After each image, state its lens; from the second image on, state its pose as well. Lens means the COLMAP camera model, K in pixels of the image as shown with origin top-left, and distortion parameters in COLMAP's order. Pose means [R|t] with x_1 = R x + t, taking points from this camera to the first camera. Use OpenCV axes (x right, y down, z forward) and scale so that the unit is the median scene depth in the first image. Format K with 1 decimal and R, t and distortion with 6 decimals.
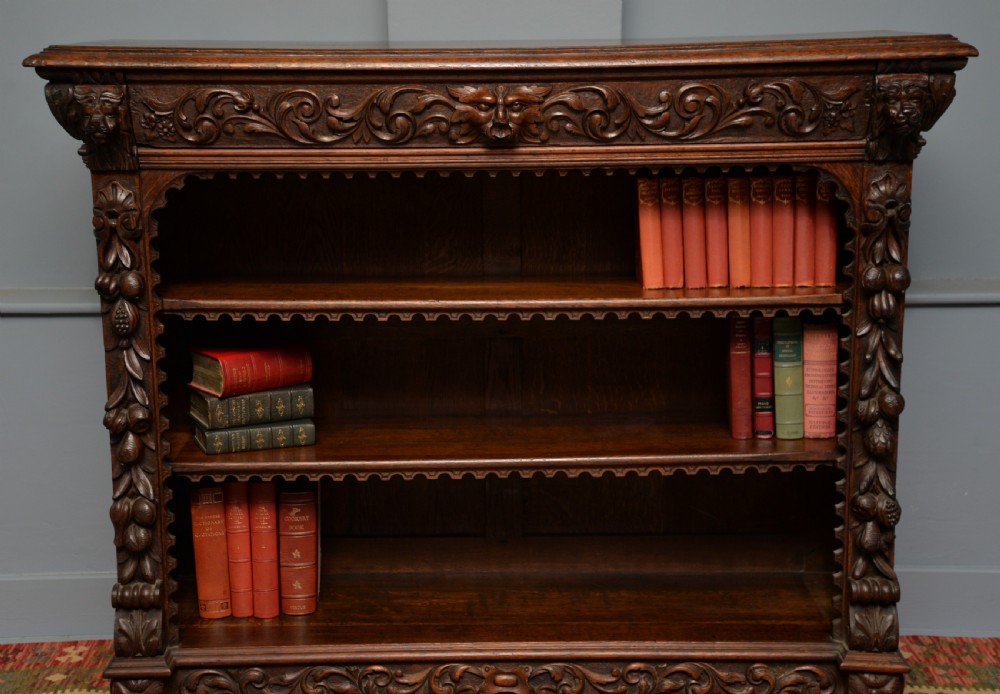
lens RADIAL K [[1542.7, 0, 491.6], [0, 1542.7, 350.7], [0, 0, 1]] dist [0.257967, 0.114937]
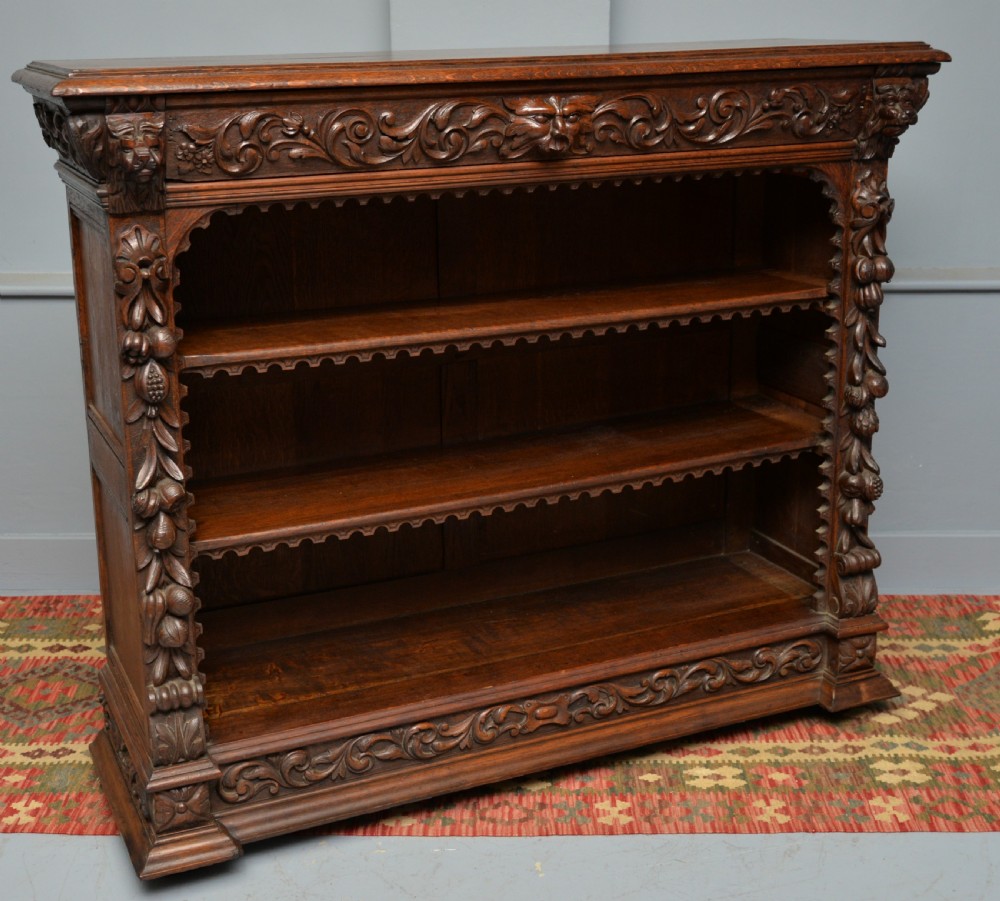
lens RADIAL K [[1440.9, 0, 469.9], [0, 1440.9, 389.4], [0, 0, 1]] dist [0.013529, -0.011363]
pose [[0.916361, -0.107915, 0.385535, -0.378862], [0.098313, 0.994156, 0.044597, -0.035214], [-0.388094, -0.002964, 0.921615, 0.201639]]
